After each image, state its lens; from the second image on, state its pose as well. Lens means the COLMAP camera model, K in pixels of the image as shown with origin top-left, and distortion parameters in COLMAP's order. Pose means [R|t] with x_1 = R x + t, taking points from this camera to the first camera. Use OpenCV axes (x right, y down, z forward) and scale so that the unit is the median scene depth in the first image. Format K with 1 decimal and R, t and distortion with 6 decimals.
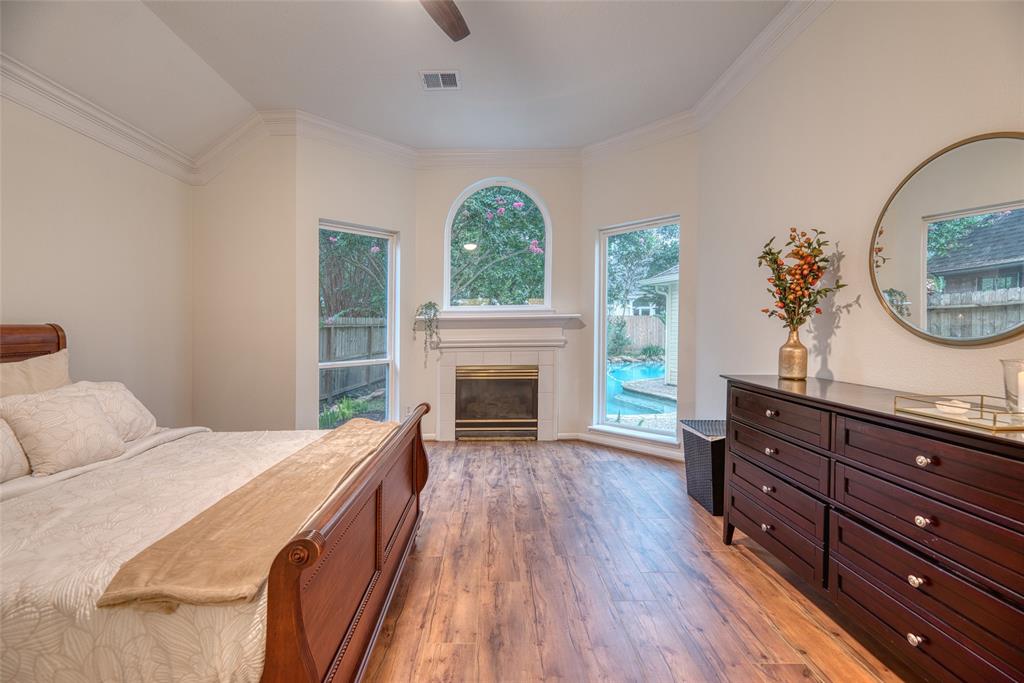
lens RADIAL K [[419.8, 0, 491.5], [0, 419.8, 334.3], [0, 0, 1]] dist [-0.004554, -0.000716]
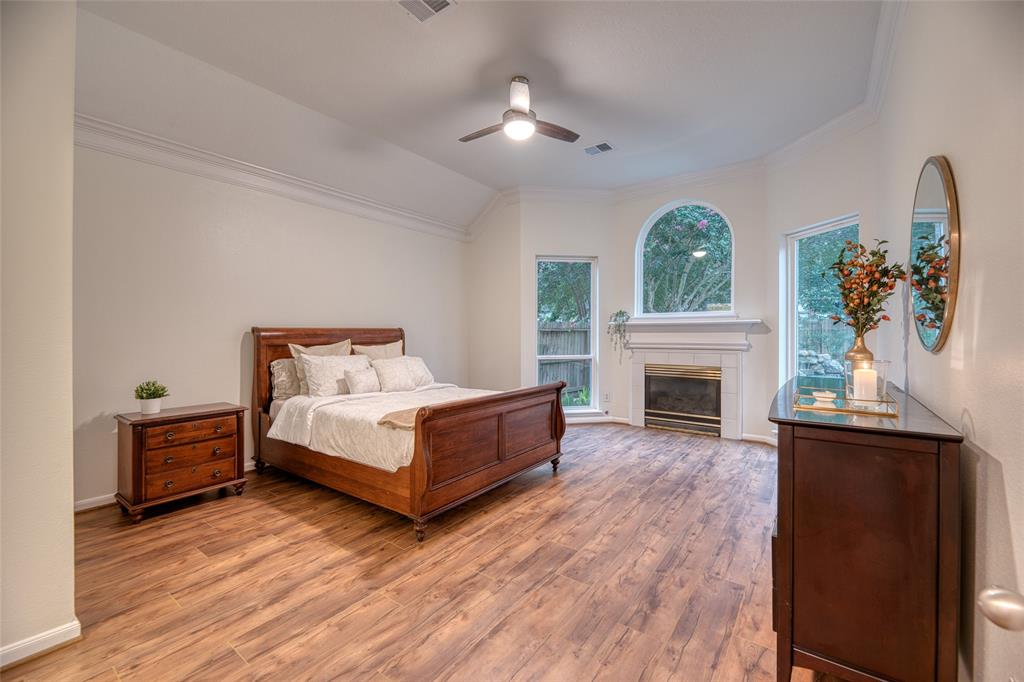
lens RADIAL K [[427.2, 0, 535.3], [0, 427.2, 347.9], [0, 0, 1]] dist [-0.000641, -0.000317]
pose [[0.825972, 0.029681, -0.562929, 0.432791], [-0.016905, 0.999468, 0.027894, 0.002094], [0.563457, -0.013523, 0.826035, -0.224906]]
